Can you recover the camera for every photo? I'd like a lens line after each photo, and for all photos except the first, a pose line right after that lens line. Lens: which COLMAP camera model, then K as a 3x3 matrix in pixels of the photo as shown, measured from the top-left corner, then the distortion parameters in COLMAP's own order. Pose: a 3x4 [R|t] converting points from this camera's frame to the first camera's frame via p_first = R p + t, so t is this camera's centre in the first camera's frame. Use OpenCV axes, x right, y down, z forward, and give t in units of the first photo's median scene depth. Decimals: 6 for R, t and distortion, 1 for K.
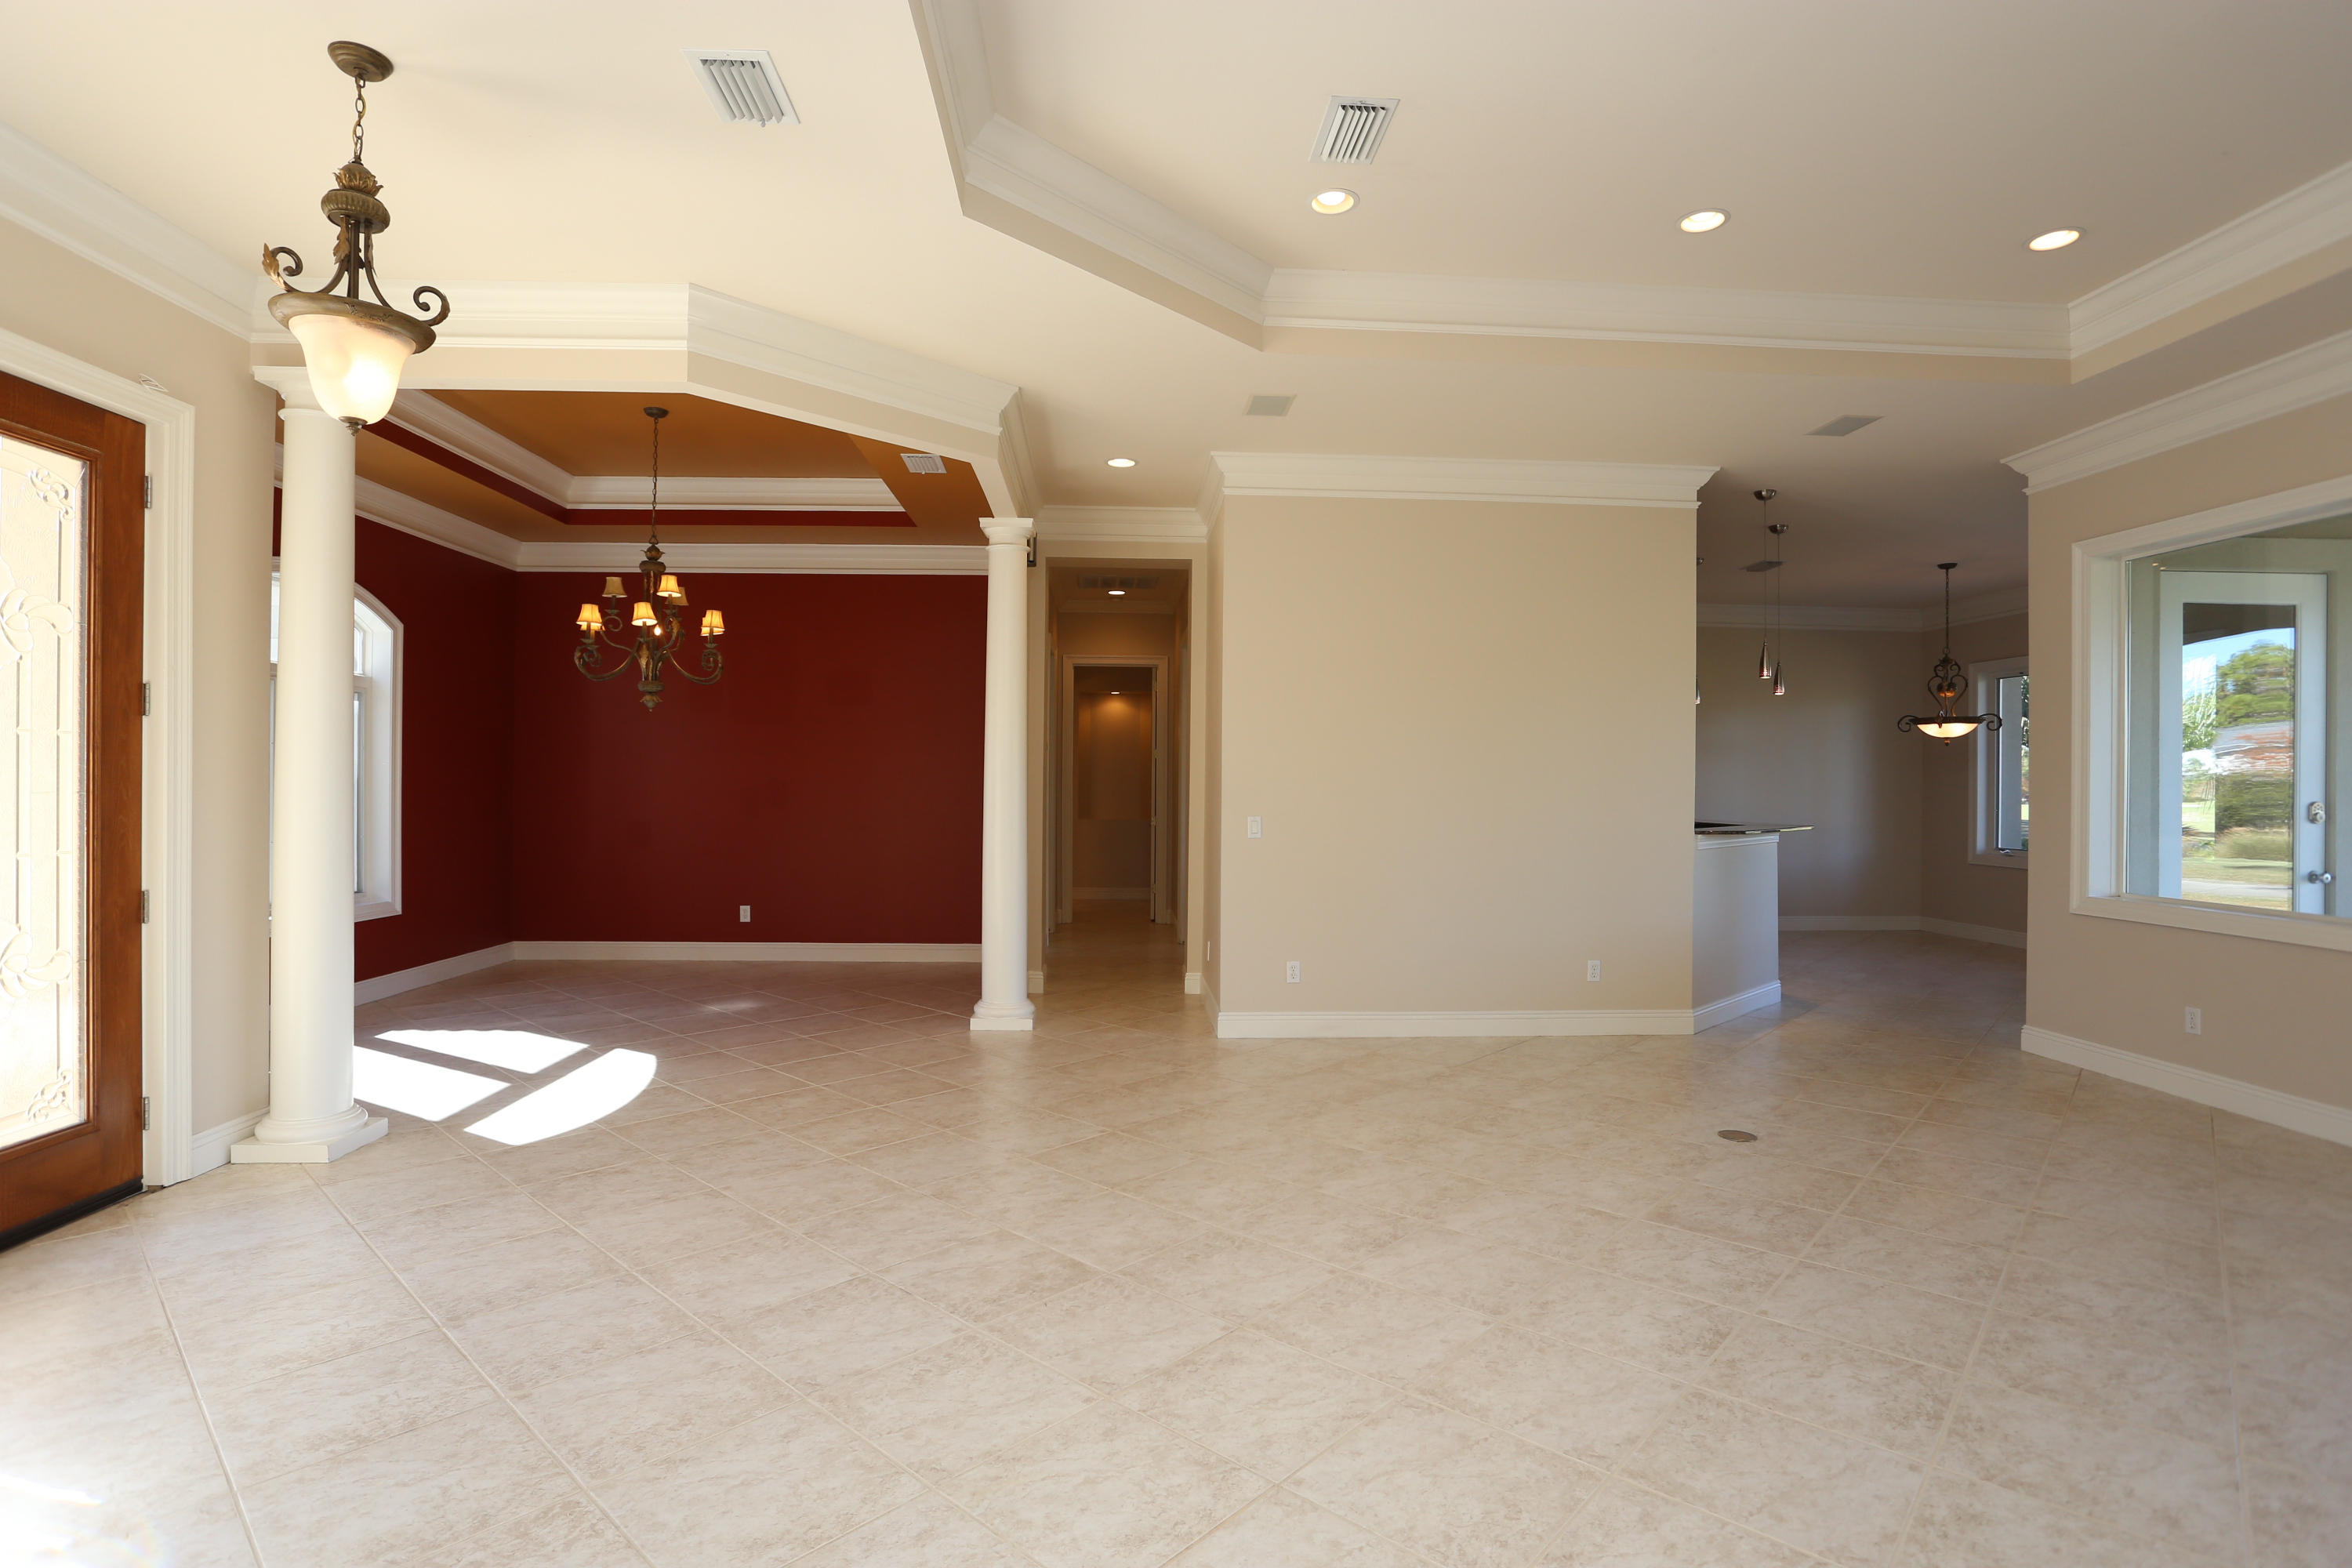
lens RADIAL K [[1164.0, 0, 1176.0], [0, 1164.0, 784.0], [0, 0, 1]] dist [0.002043, 0.000674]
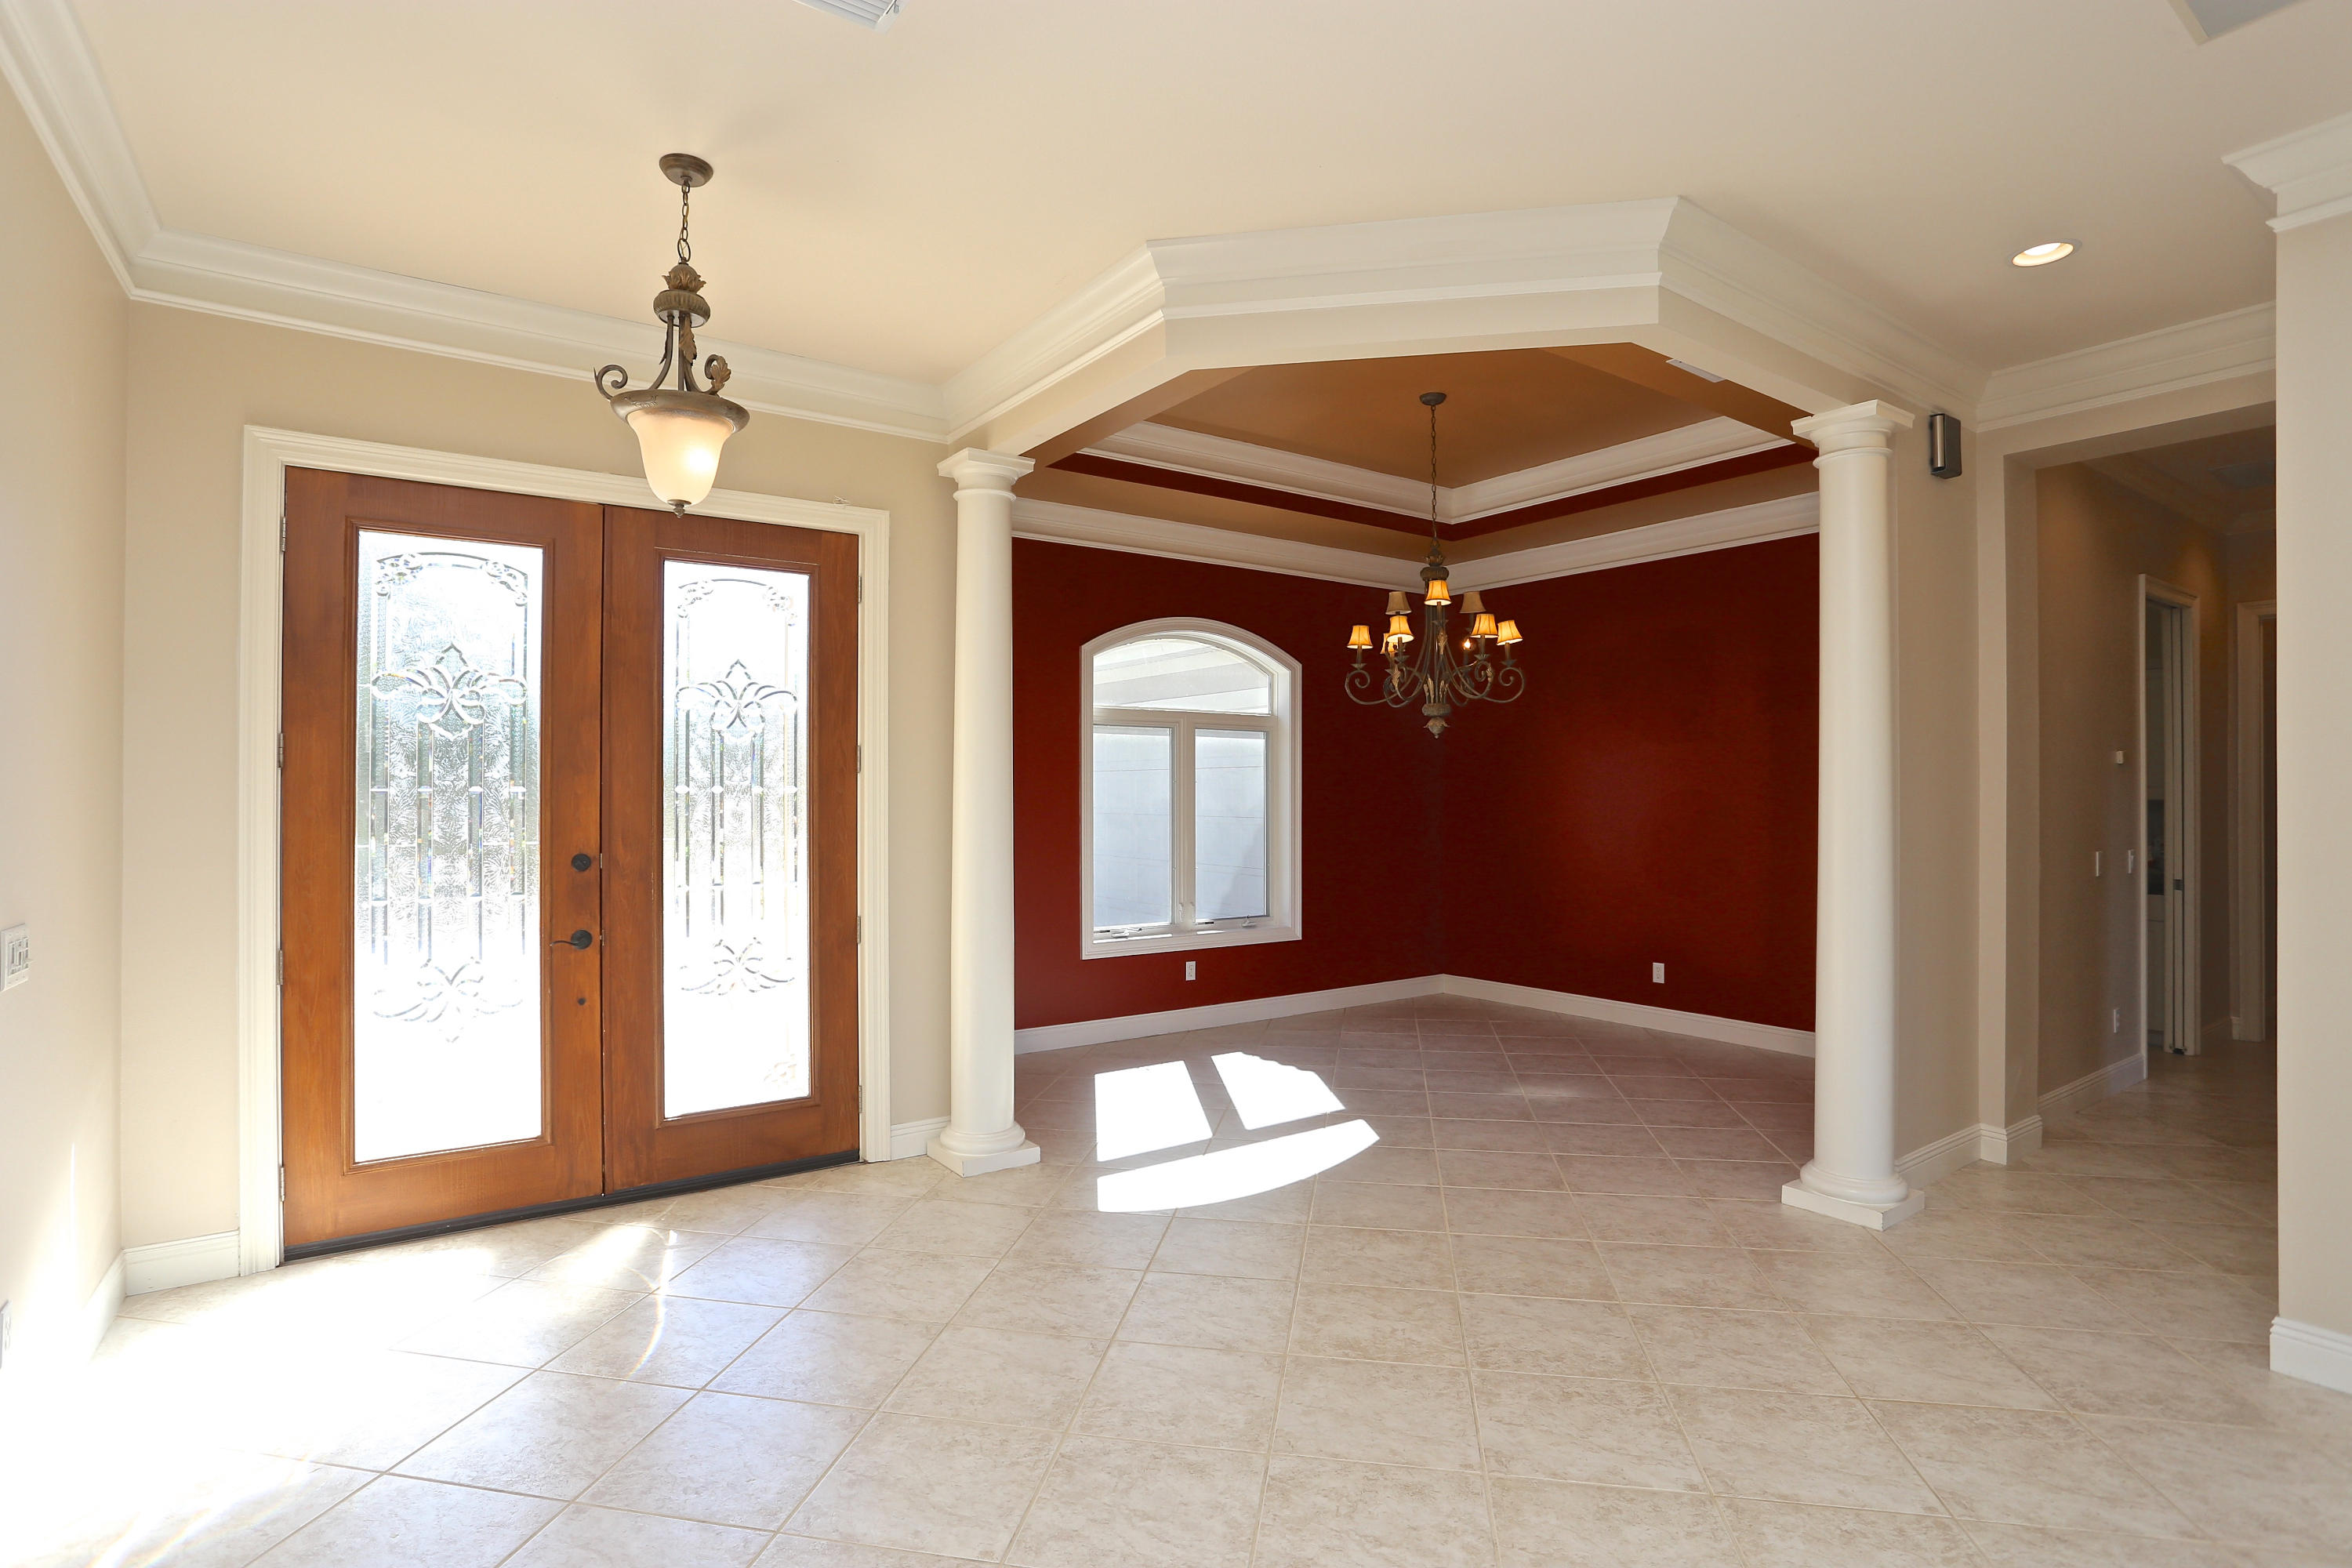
lens RADIAL K [[1176.6, 0, 1176.0], [0, 1176.6, 784.0], [0, 0, 1]] dist [-0.089932, 0.060318]
pose [[0.535648, -0.011417, -0.844364, 0.305999], [0.002872, 0.999927, -0.011698, -0.029538], [0.844437, 0.003841, 0.535642, 0.594896]]
